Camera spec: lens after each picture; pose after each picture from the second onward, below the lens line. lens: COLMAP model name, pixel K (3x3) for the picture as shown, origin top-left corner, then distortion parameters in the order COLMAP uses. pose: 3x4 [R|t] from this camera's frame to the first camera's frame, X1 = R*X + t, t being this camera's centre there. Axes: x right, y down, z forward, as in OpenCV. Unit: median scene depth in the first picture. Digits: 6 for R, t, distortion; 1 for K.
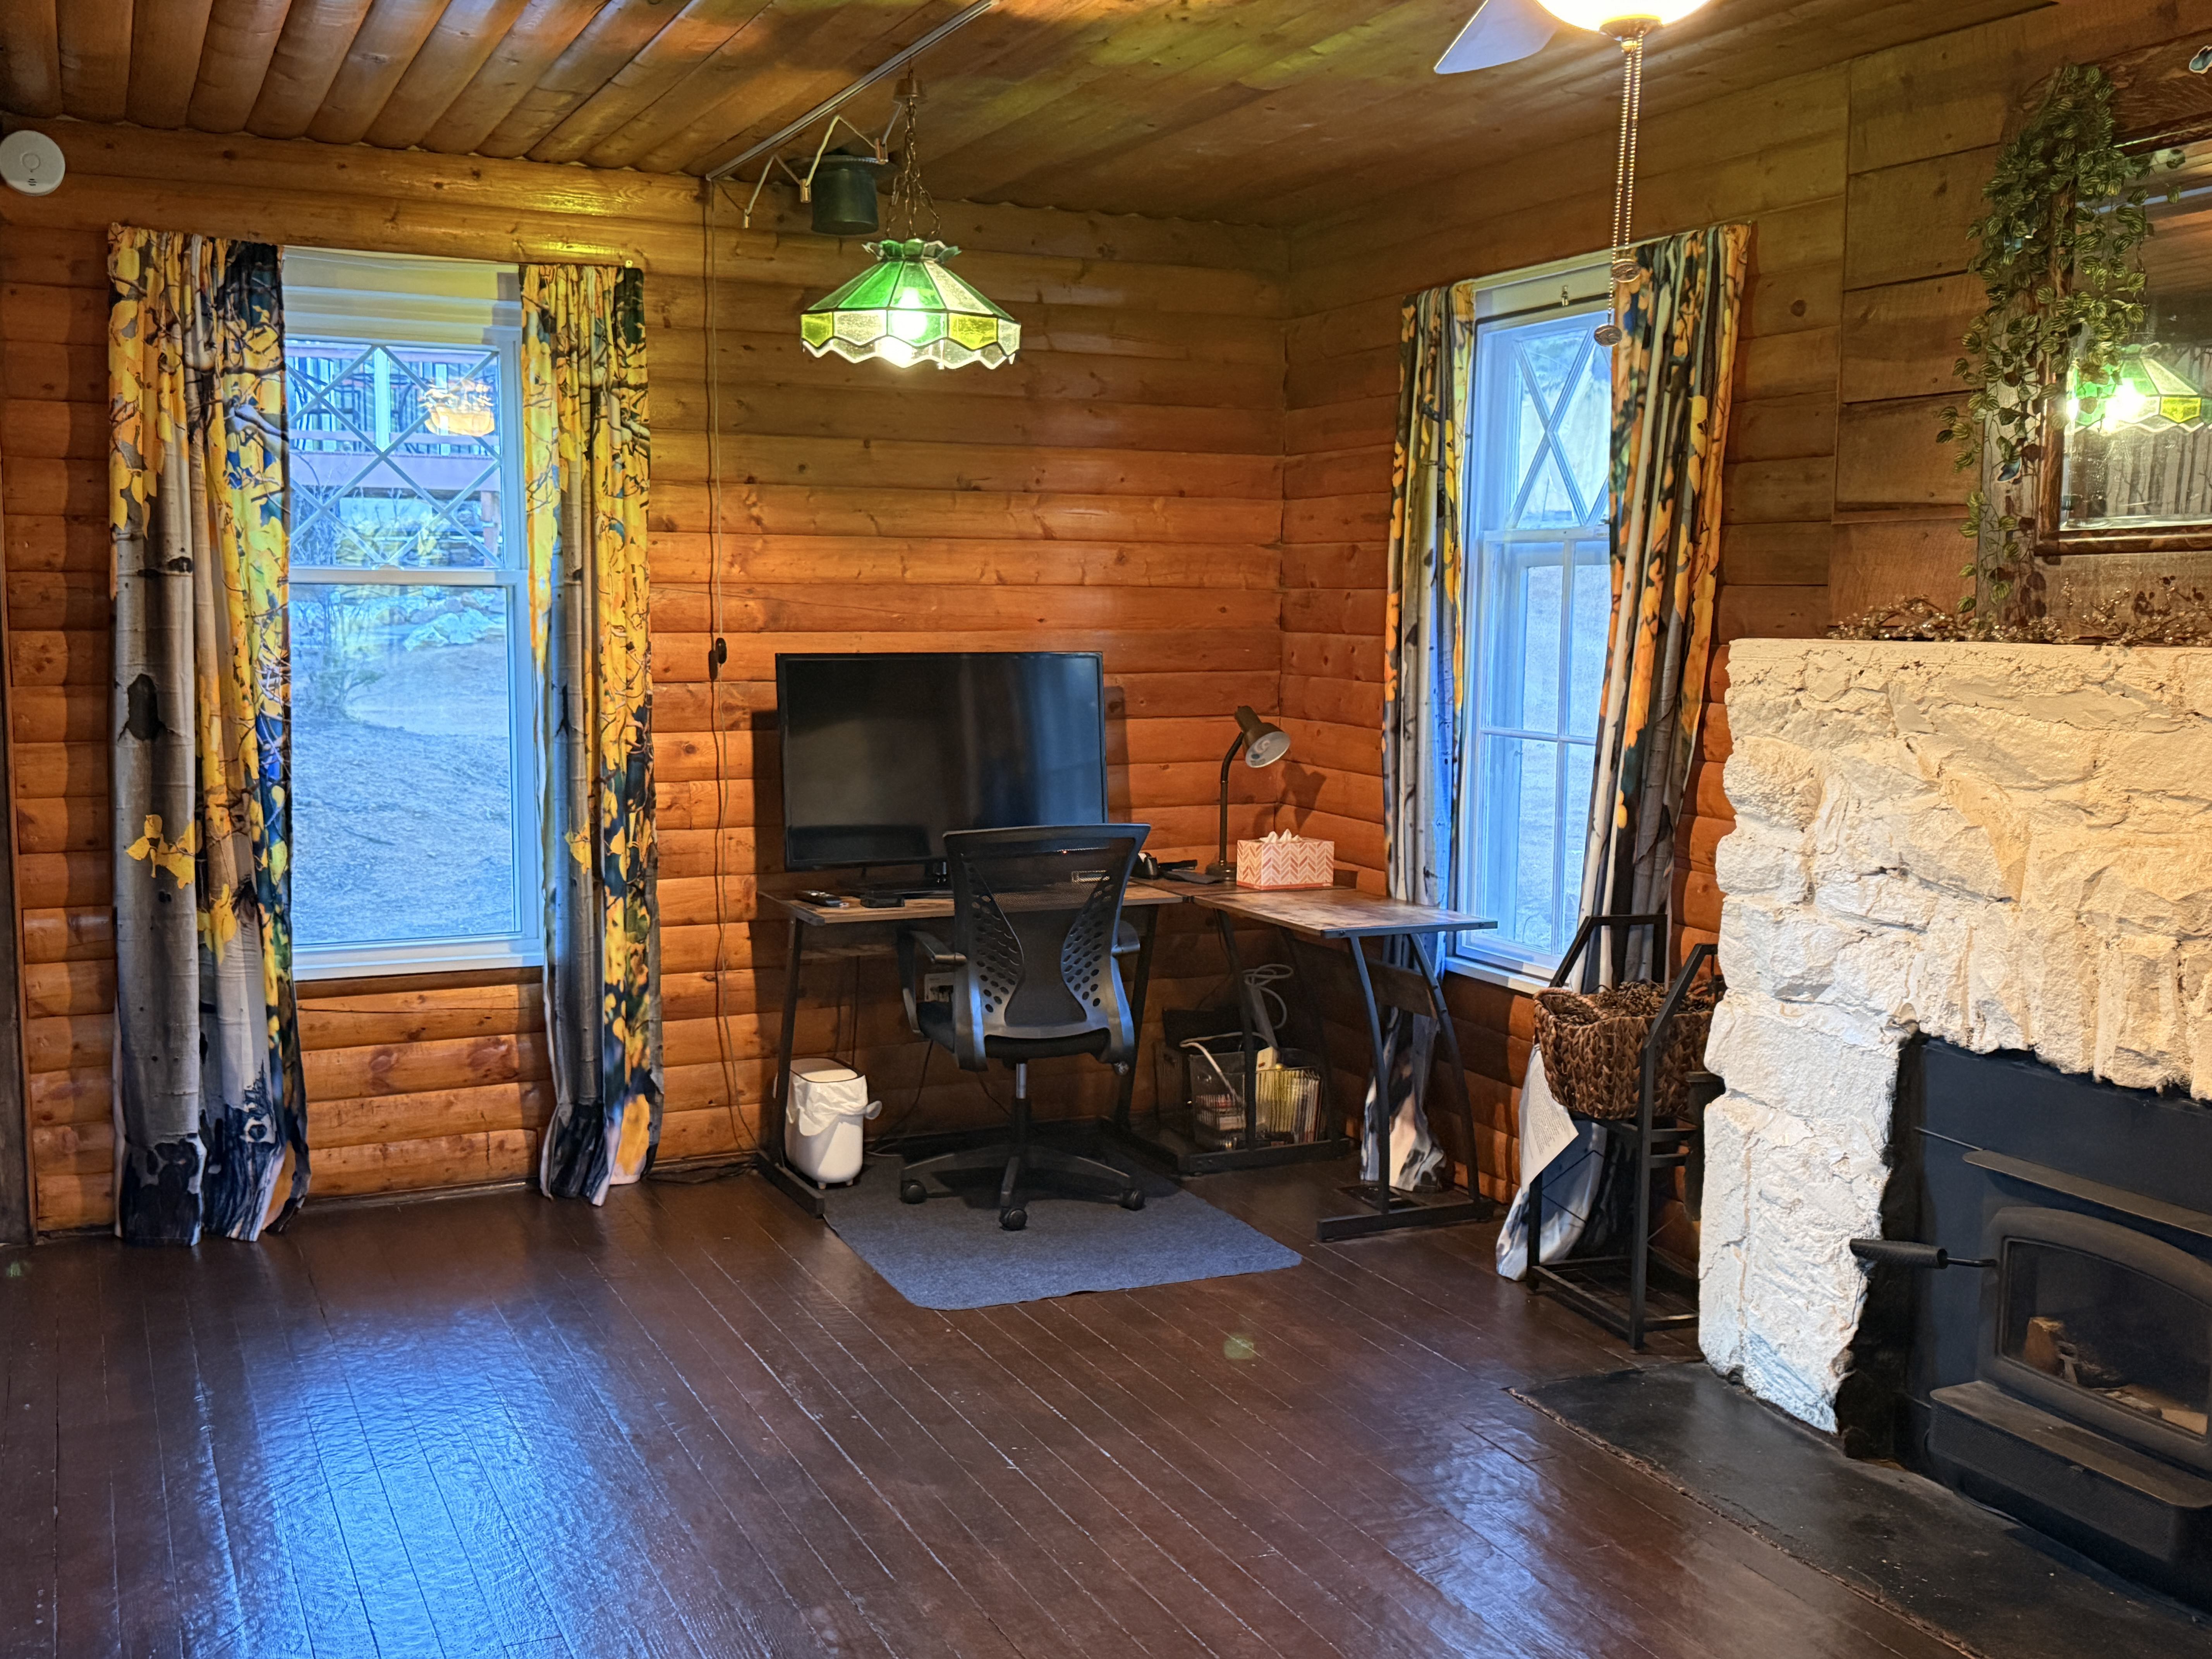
lens RADIAL K [[2177.9, 0, 1106.0], [0, 2177.9, 829.5], [0, 0, 1]] dist [0.205442, -0.451299]
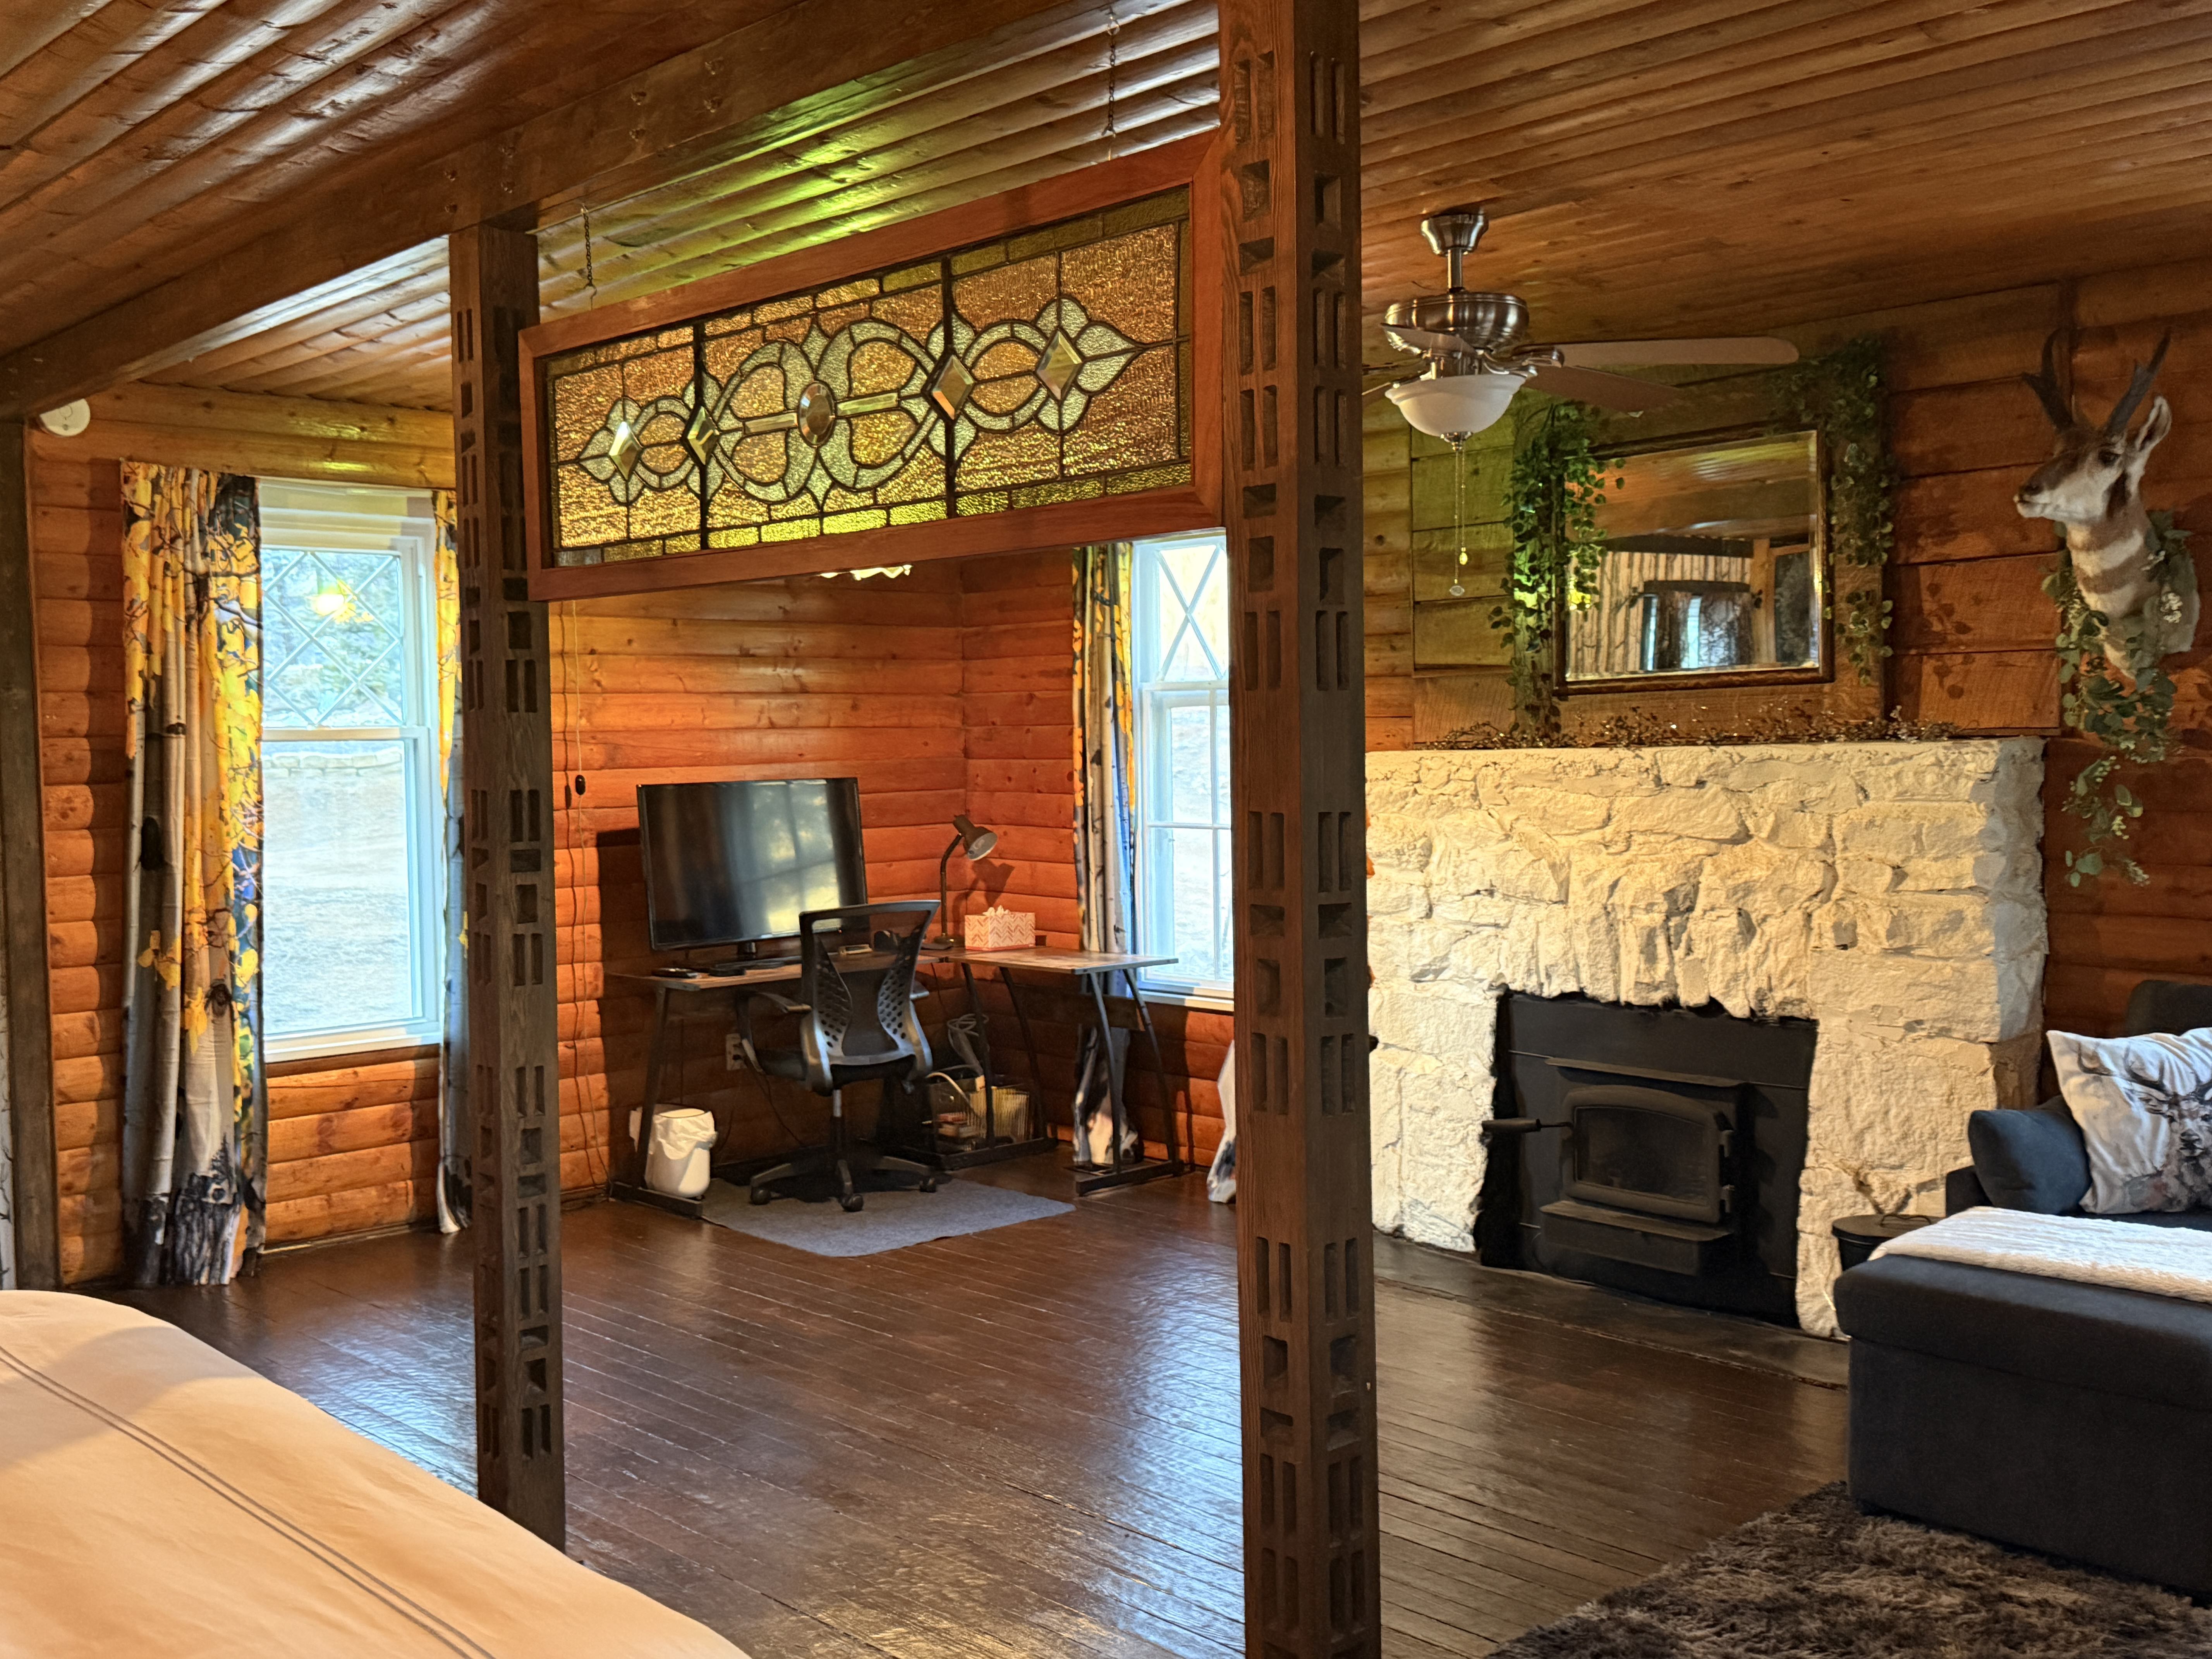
lens RADIAL K [[2177.9, 0, 1106.0], [0, 2177.9, 829.5], [0, 0, 1]] dist [0.205442, -0.451299]
pose [[0.949188, -0.038479, 0.312347, -0.318173], [0.058167, 0.996848, -0.053958, 0.034427], [-0.309286, 0.069385, 0.948434, -0.337865]]
